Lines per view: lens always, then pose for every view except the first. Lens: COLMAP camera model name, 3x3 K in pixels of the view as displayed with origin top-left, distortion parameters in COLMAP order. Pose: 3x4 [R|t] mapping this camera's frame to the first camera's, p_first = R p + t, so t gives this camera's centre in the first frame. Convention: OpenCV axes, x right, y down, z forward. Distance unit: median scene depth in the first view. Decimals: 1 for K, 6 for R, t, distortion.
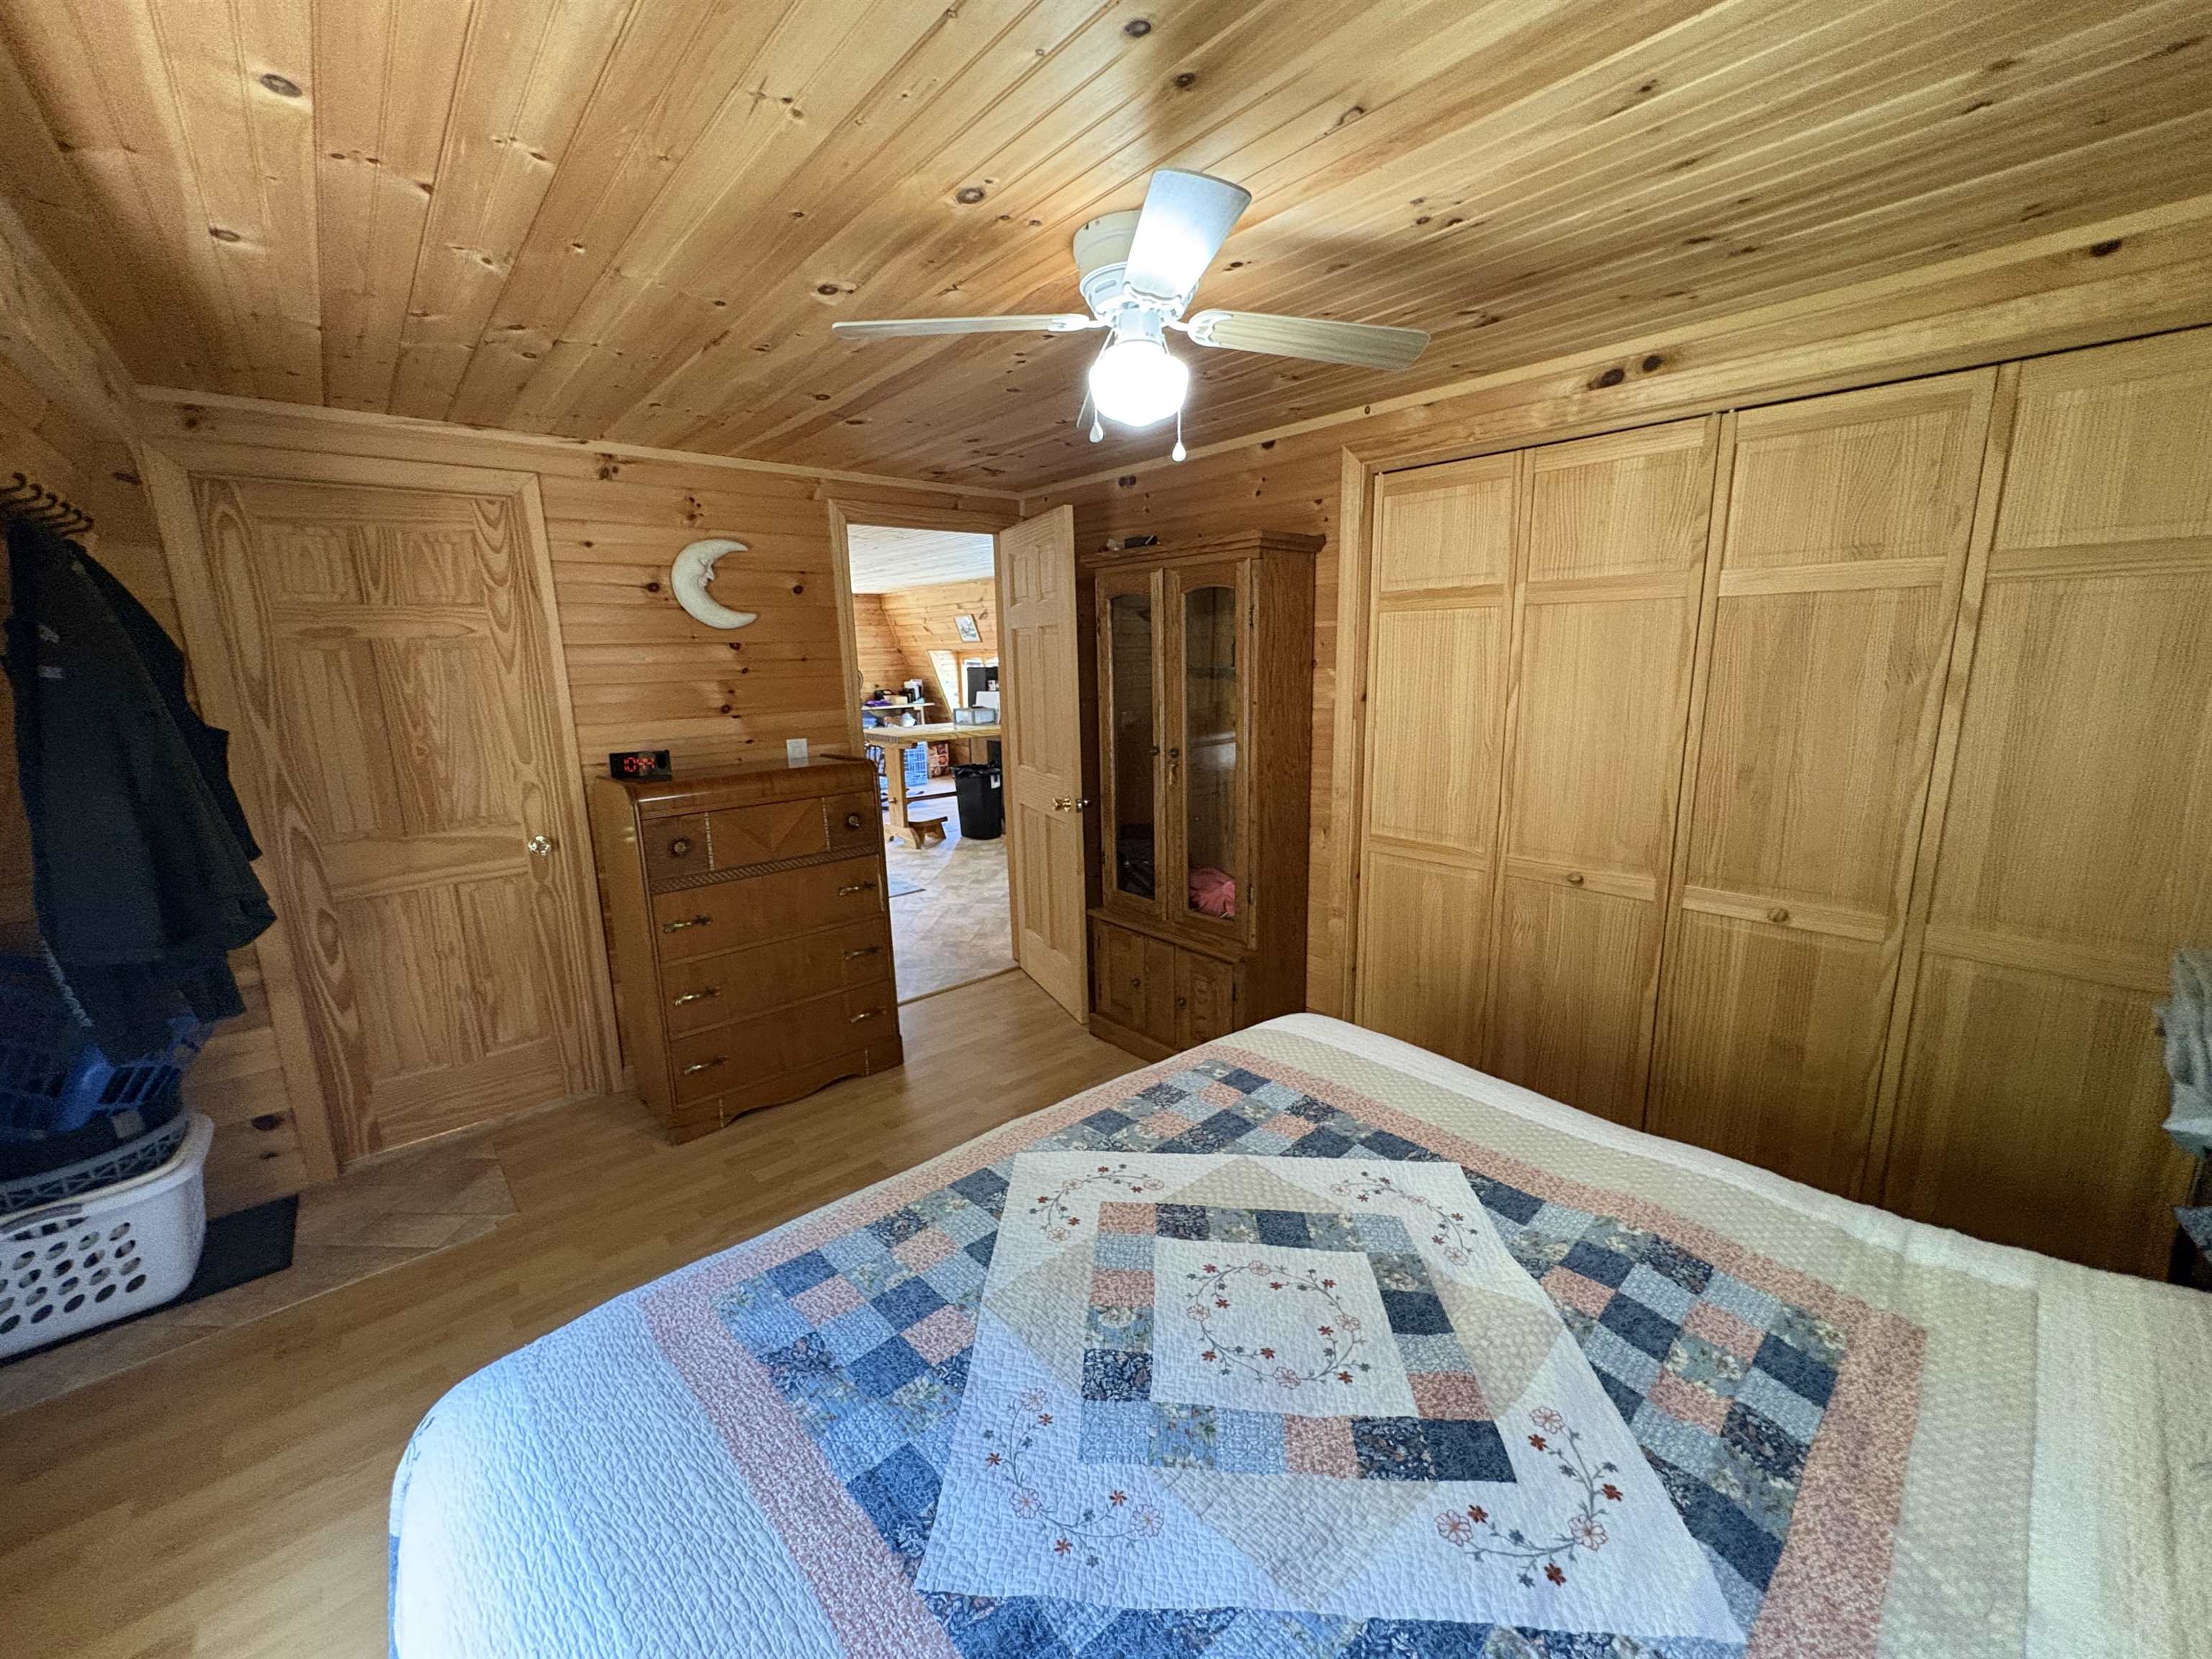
lens RADIAL K [[879.6, 0, 1108.6], [0, 879.6, 827.1], [0, 0, 1]] dist [0.000818, 0.000204]
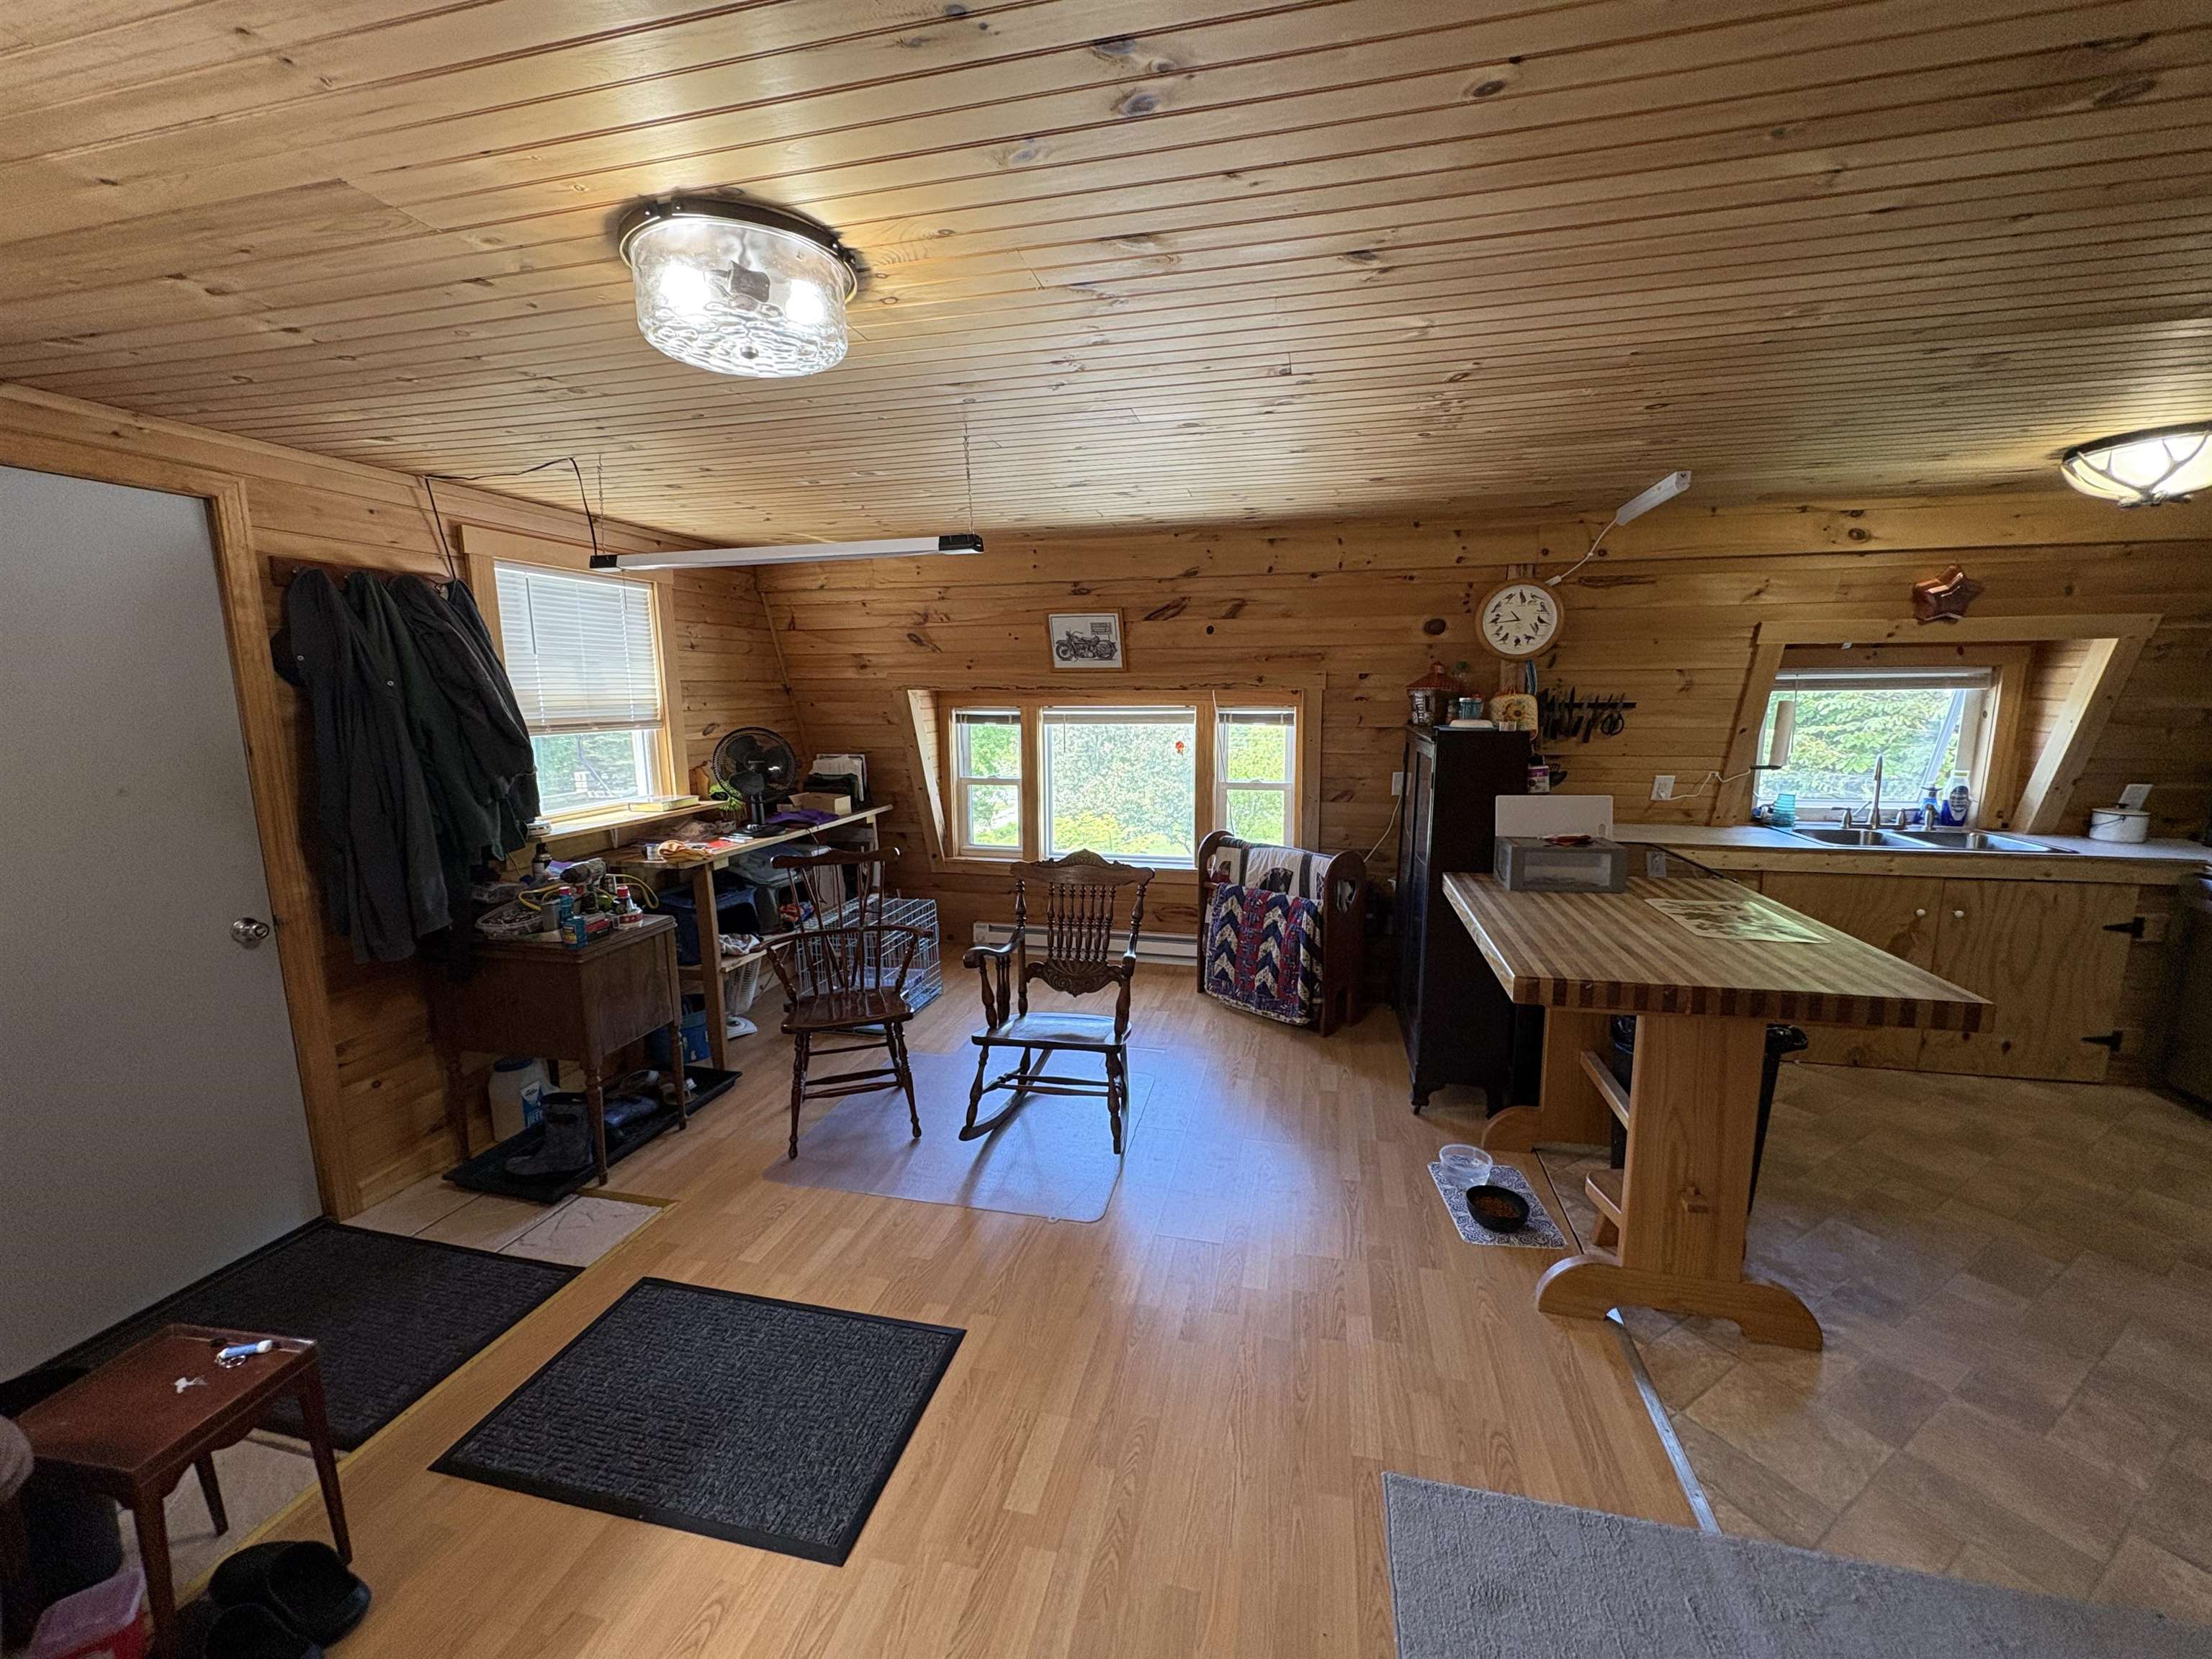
lens RADIAL K [[879.6, 0, 1106.3], [0, 879.6, 828.9], [0, 0, 1]] dist [0.000818, 0.000204]
pose [[0.817204, -0.077523, 0.571112, -0.377308], [0.106503, 0.994159, -0.017448, -0.112202], [-0.566423, 0.075084, 0.820687, 0.584093]]
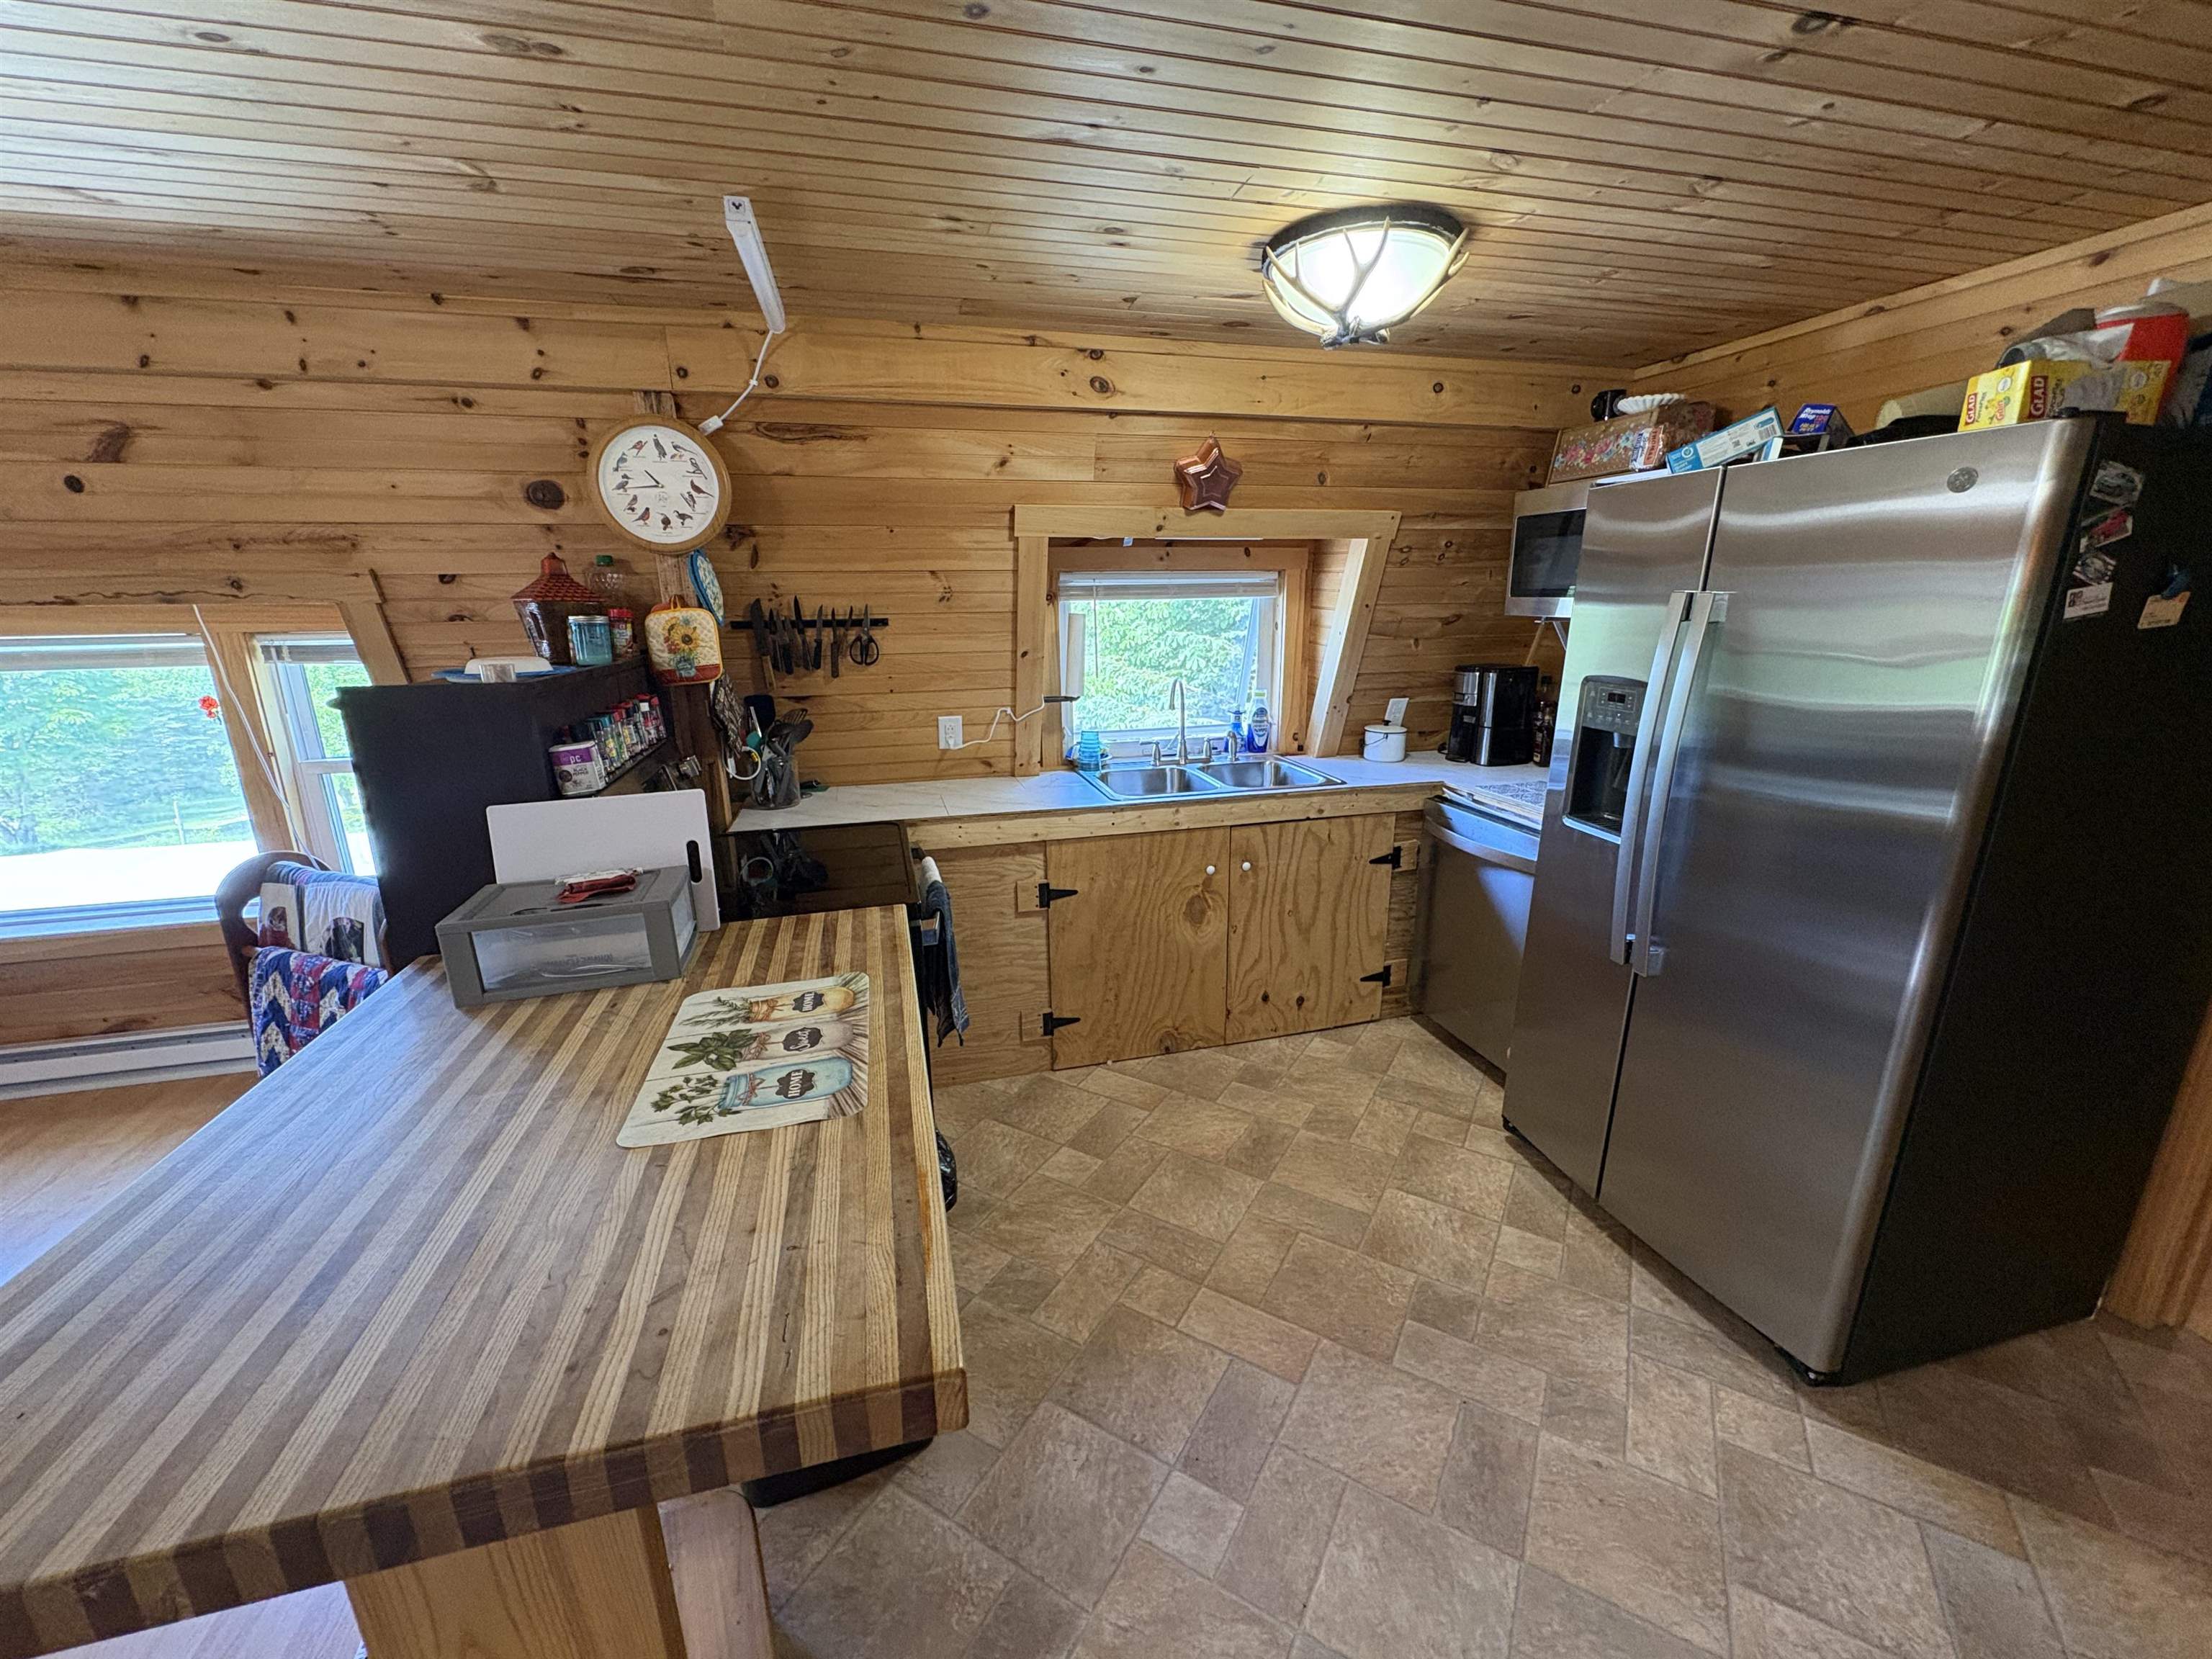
lens RADIAL K [[879.6, 0, 1105.6], [0, 879.6, 829.2], [0, 0, 1]] dist [0.000818, 0.000204]
pose [[0.447488, -0.217618, 0.867408, -0.195040], [0.180579, 0.971949, 0.150687, -0.114295], [-0.875868, 0.089205, 0.474233, 0.581237]]
